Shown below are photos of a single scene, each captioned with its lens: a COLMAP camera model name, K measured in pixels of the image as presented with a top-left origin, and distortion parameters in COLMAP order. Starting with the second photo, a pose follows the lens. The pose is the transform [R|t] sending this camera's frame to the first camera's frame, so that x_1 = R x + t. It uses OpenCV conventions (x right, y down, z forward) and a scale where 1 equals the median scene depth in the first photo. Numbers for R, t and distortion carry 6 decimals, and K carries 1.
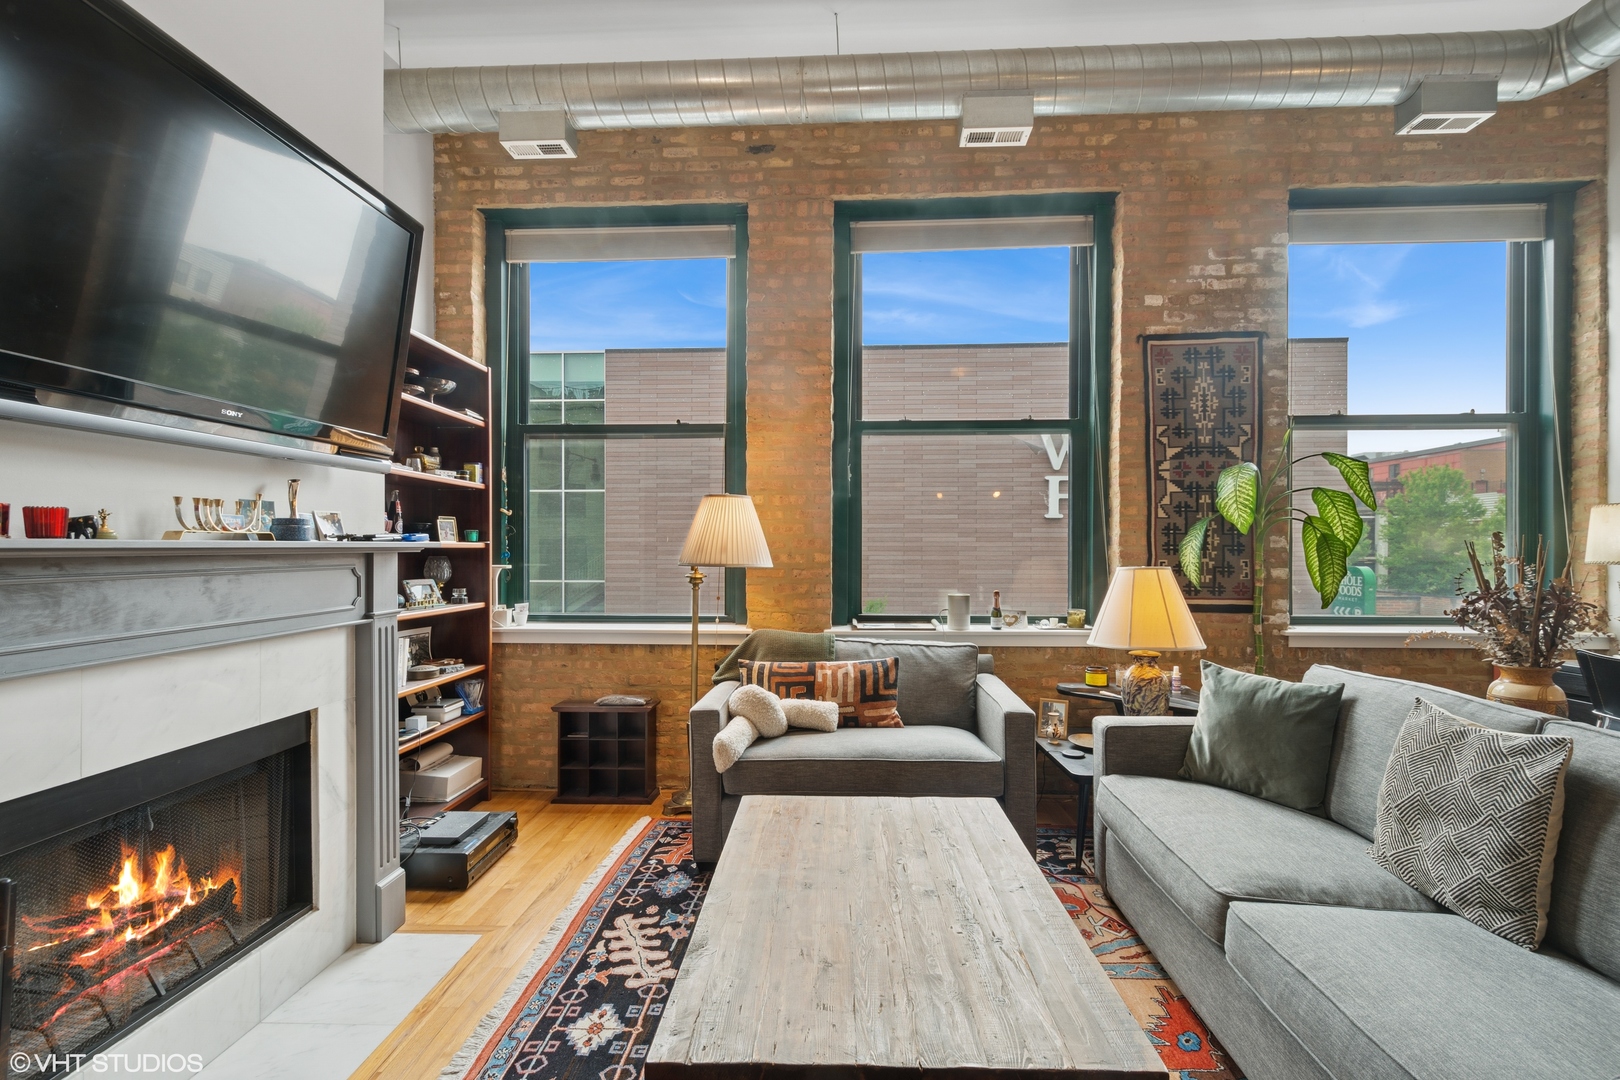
lens RADIAL K [[717.2, 0, 817.7], [0, 717.2, 551.4], [0, 0, 1]] dist [0.015653, -0.005537]
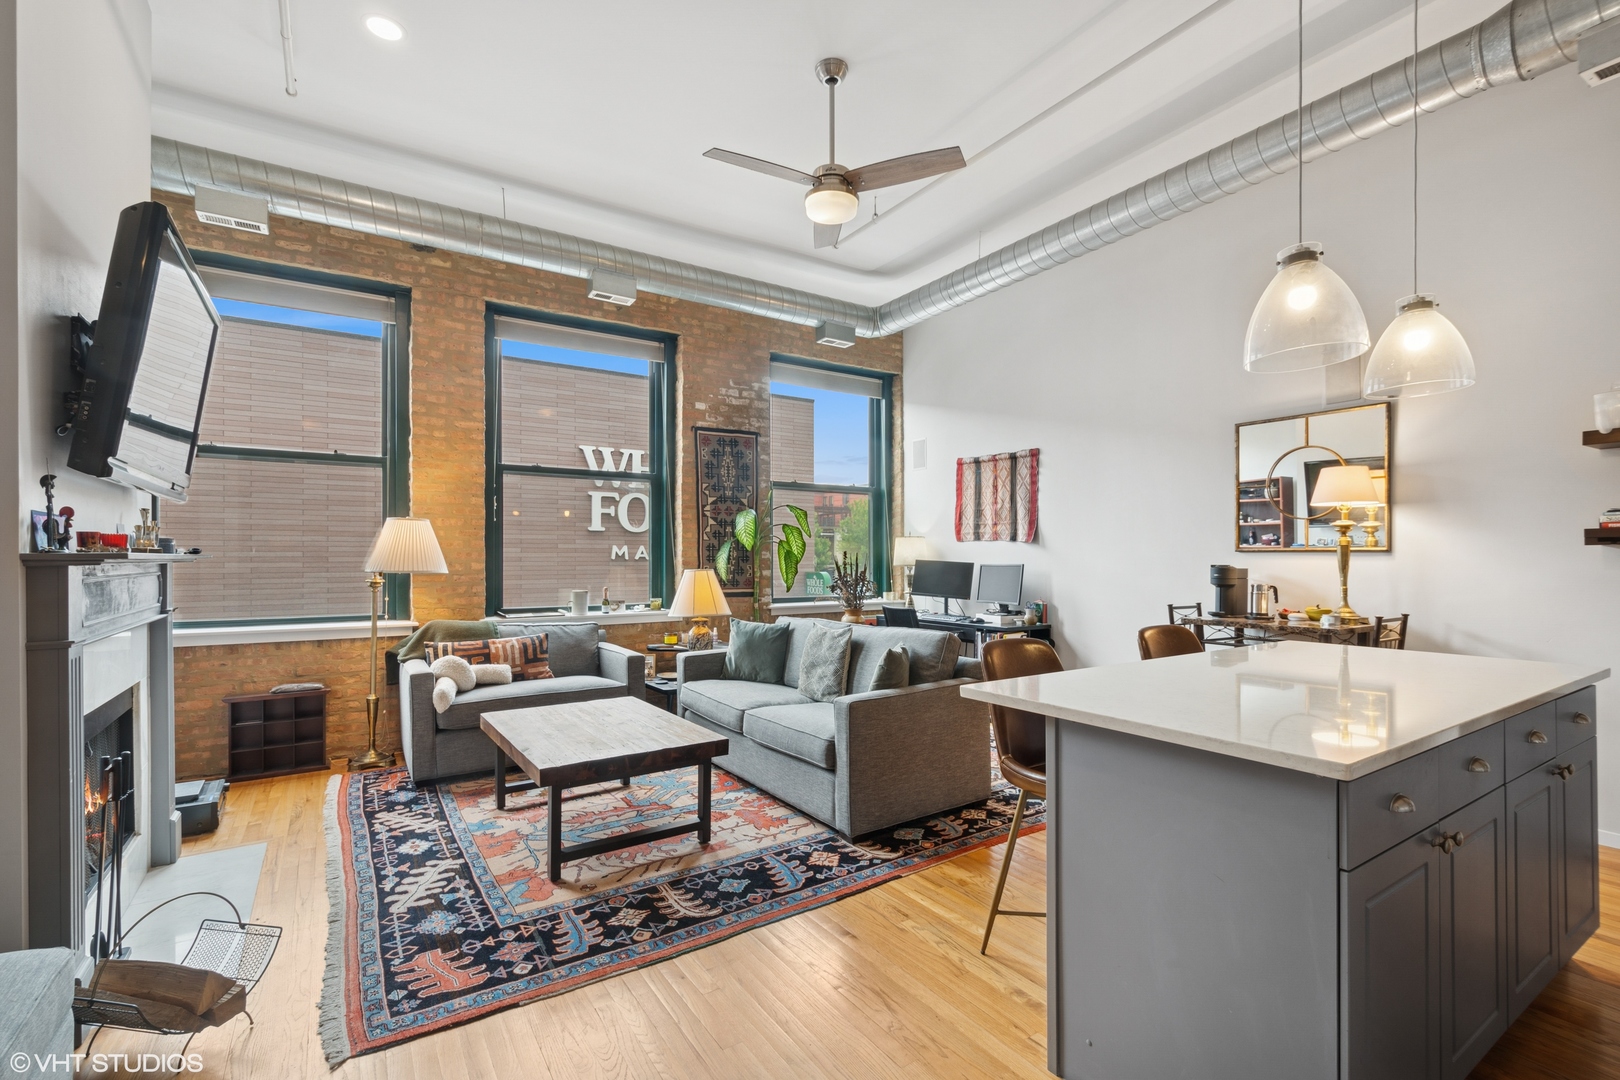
lens RADIAL K [[717.2, 0, 817.7], [0, 717.2, 551.4], [0, 0, 1]] dist [0.015653, -0.005537]
pose [[0.806564, 0.004882, 0.591127, -0.278424], [0.004241, 0.999892, -0.014044, 0.003021], [-0.591132, 0.013835, 0.806456, -0.461049]]
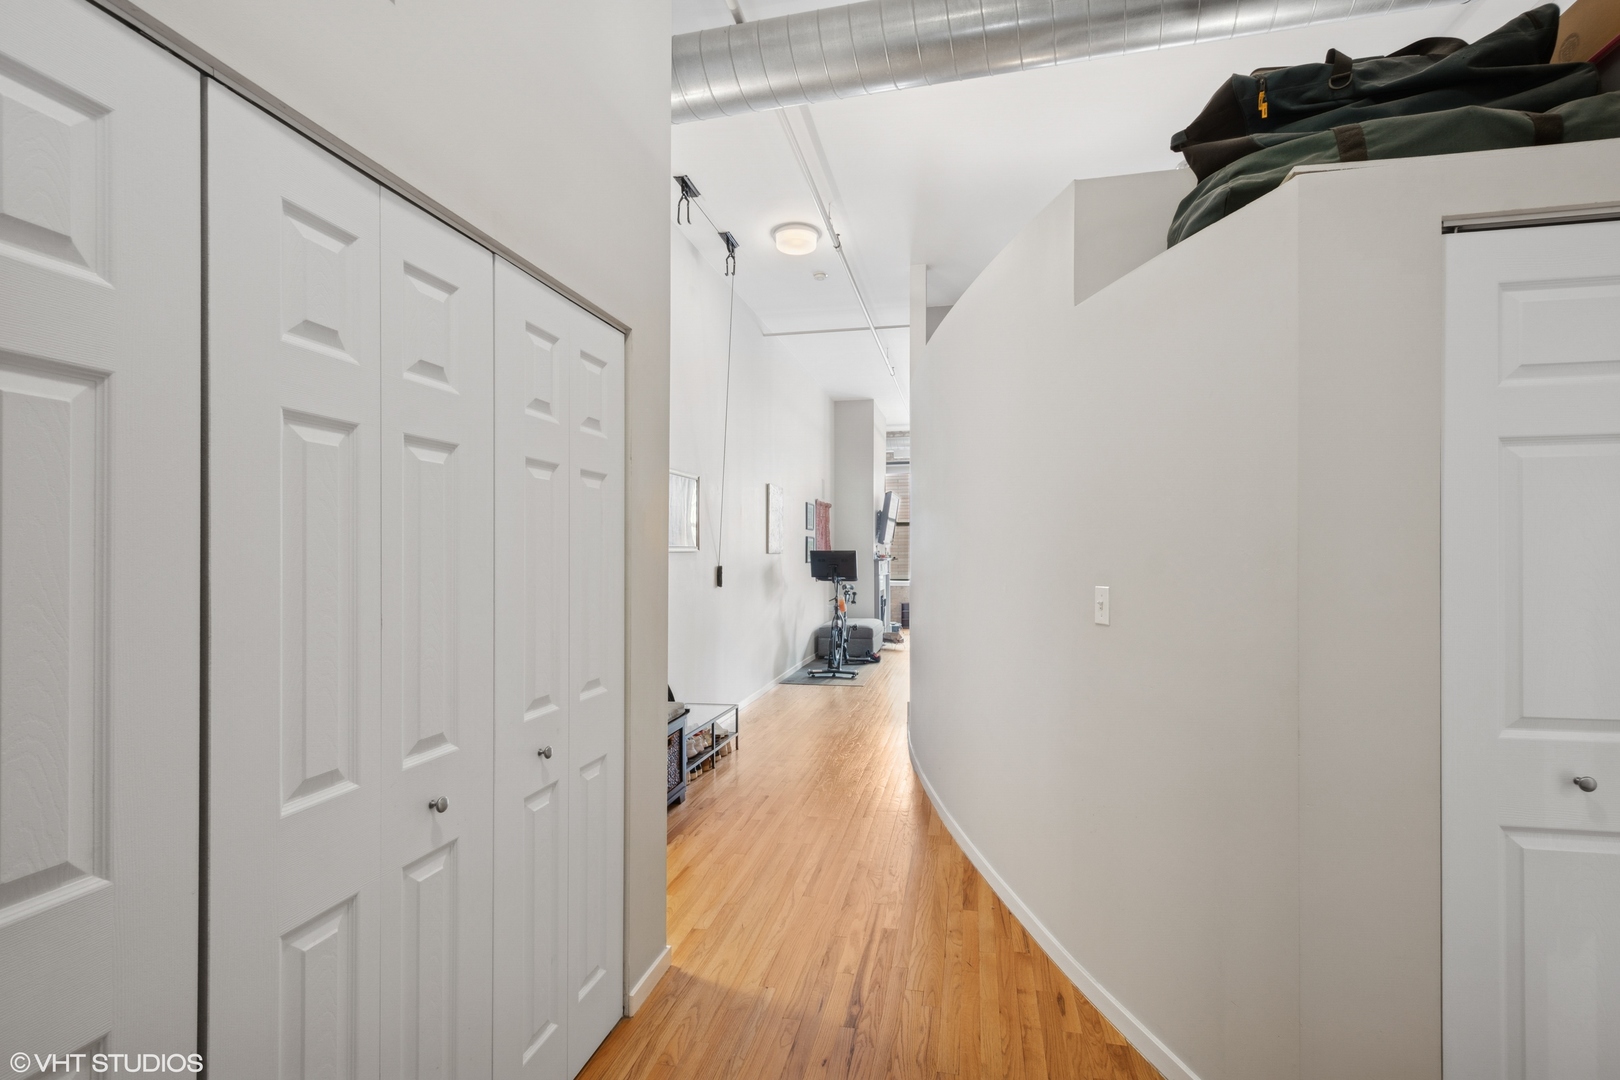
lens RADIAL K [[717.2, 0, 817.7], [0, 717.2, 551.4], [0, 0, 1]] dist [0.015653, -0.005537]
pose [[0.985966, 0.003706, -0.166908, -0.105332], [-0.004873, 0.999966, -0.006584, -0.027636], [0.166878, 0.007305, 0.985951, -3.972690]]
